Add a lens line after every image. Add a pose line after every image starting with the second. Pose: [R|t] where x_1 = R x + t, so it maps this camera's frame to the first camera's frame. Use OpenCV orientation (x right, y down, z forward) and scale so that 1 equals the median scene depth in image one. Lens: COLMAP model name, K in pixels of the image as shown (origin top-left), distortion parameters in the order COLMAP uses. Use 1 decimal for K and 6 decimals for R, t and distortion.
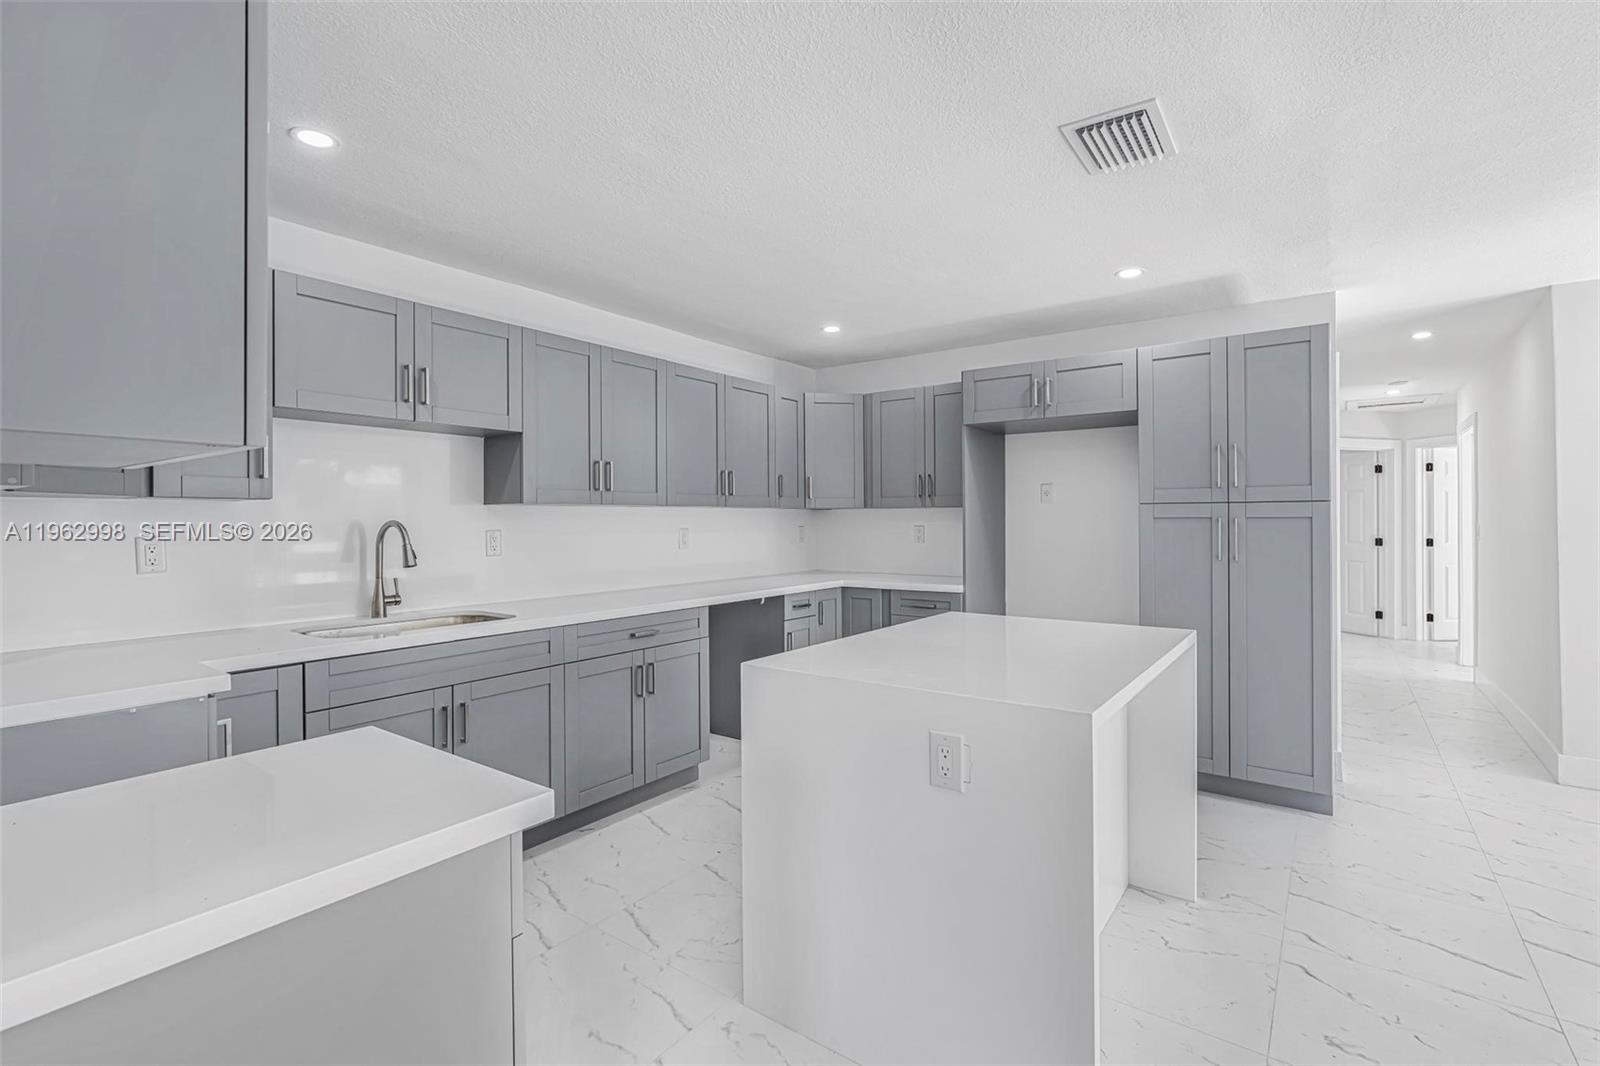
lens RADIAL K [[733.5, 0, 806.5], [0, 733.5, 522.7], [0, 0, 1]] dist [0.001398, 0.003255]
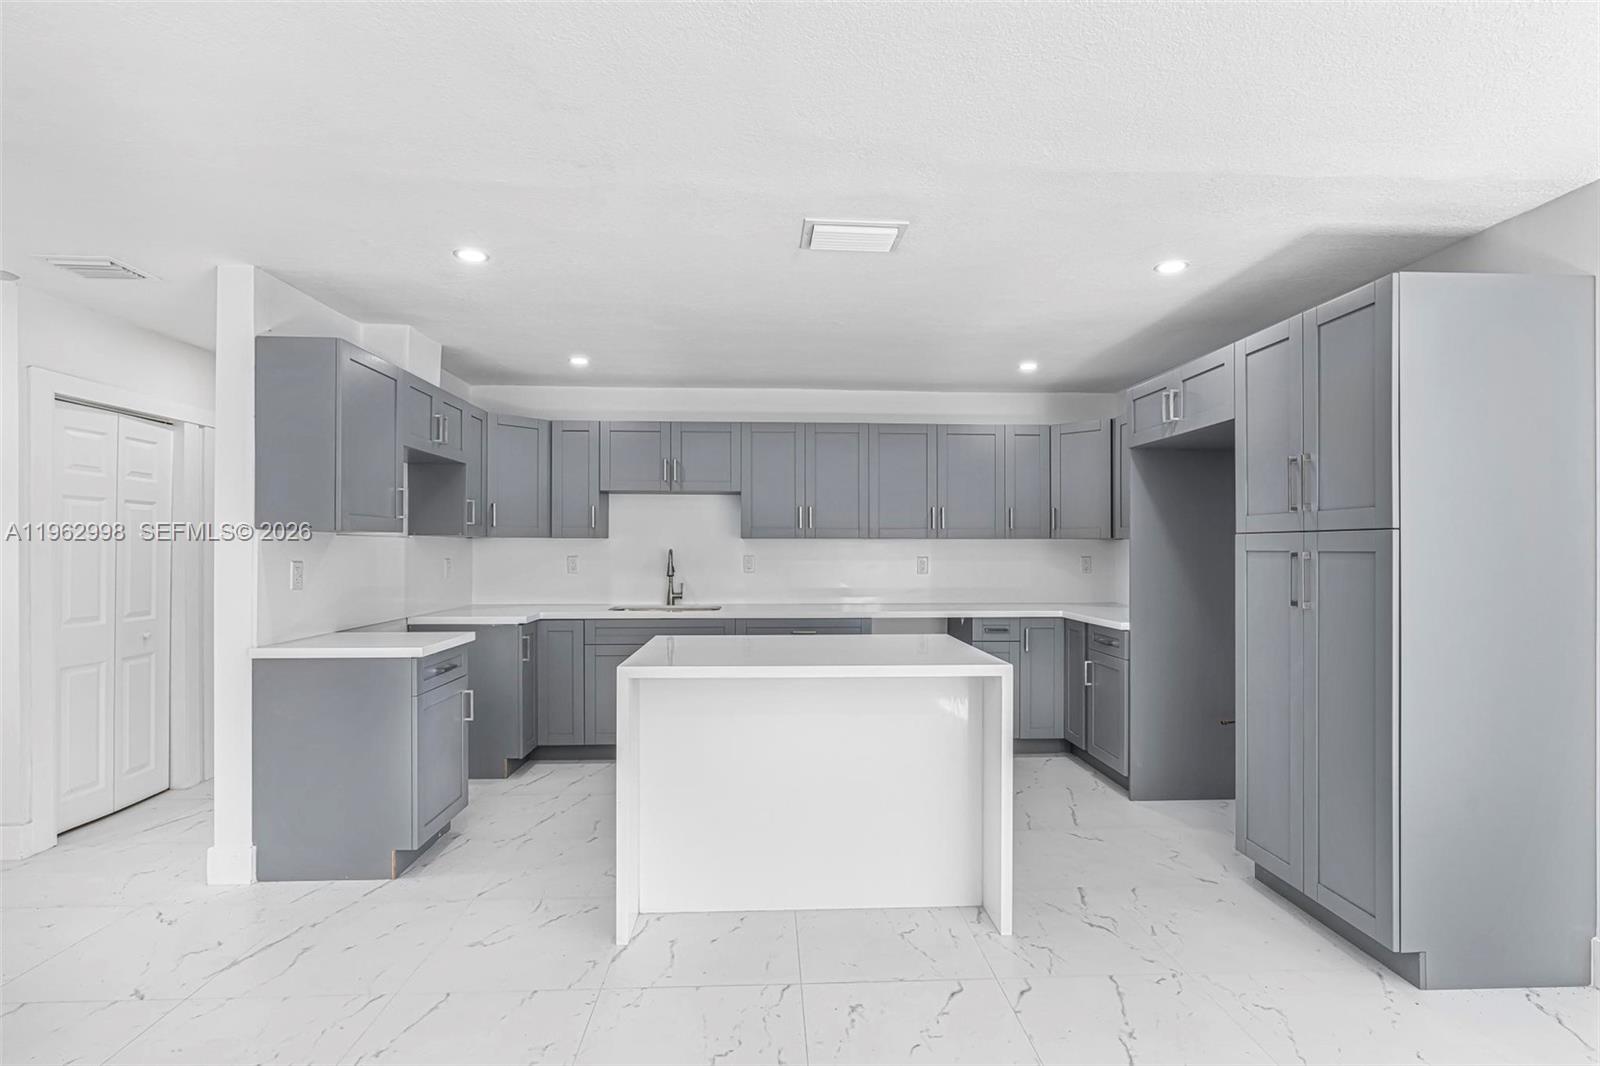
lens RADIAL K [[787.5, 0, 802.2], [0, 787.5, 543.0], [0, 0, 1]] dist [-0.012489, -0.000320]
pose [[0.624043, -0.002176, -0.781387, 0.879129], [-0.007290, 0.999936, -0.008606, -0.002759], [0.781356, 0.011067, 0.623987, 0.078024]]
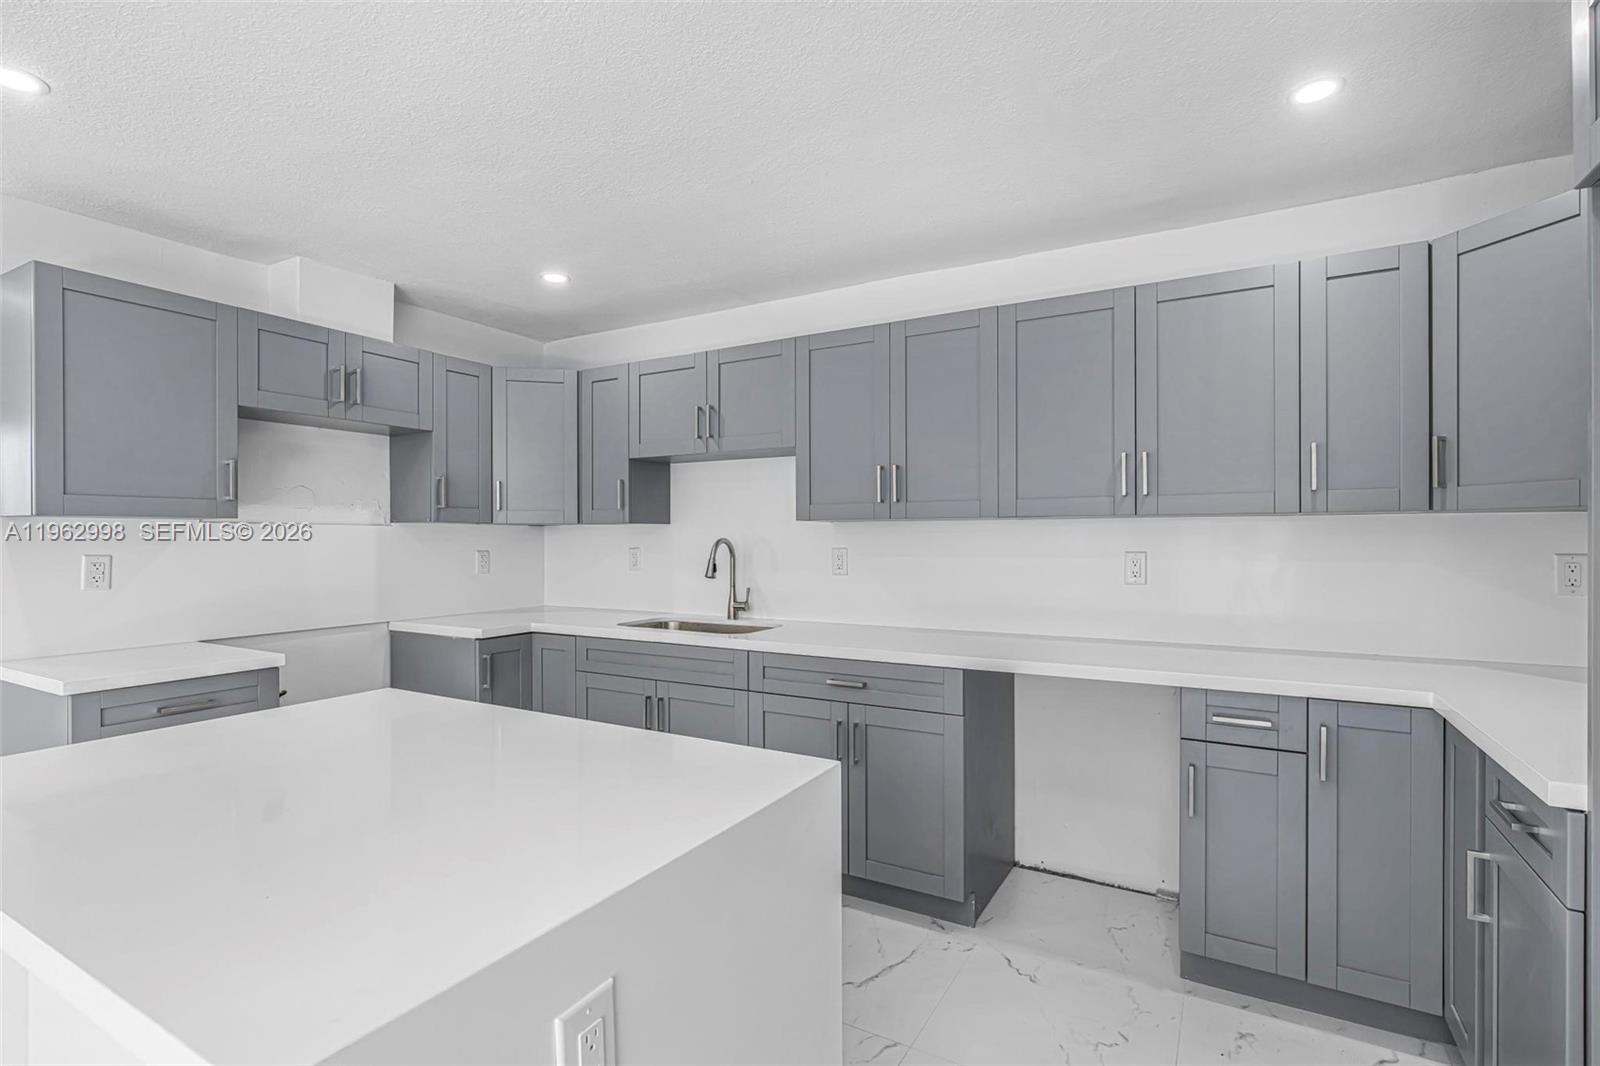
lens RADIAL K [[787.5, 0, 768.5], [0, 787.5, 536.4], [0, 0, 1]] dist [-0.012489, -0.000320]
pose [[0.084785, 0.002633, -0.996396, 0.579501], [-0.003516, 0.999991, 0.002343, -0.007475], [0.996393, 0.003304, 0.084793, 0.798198]]
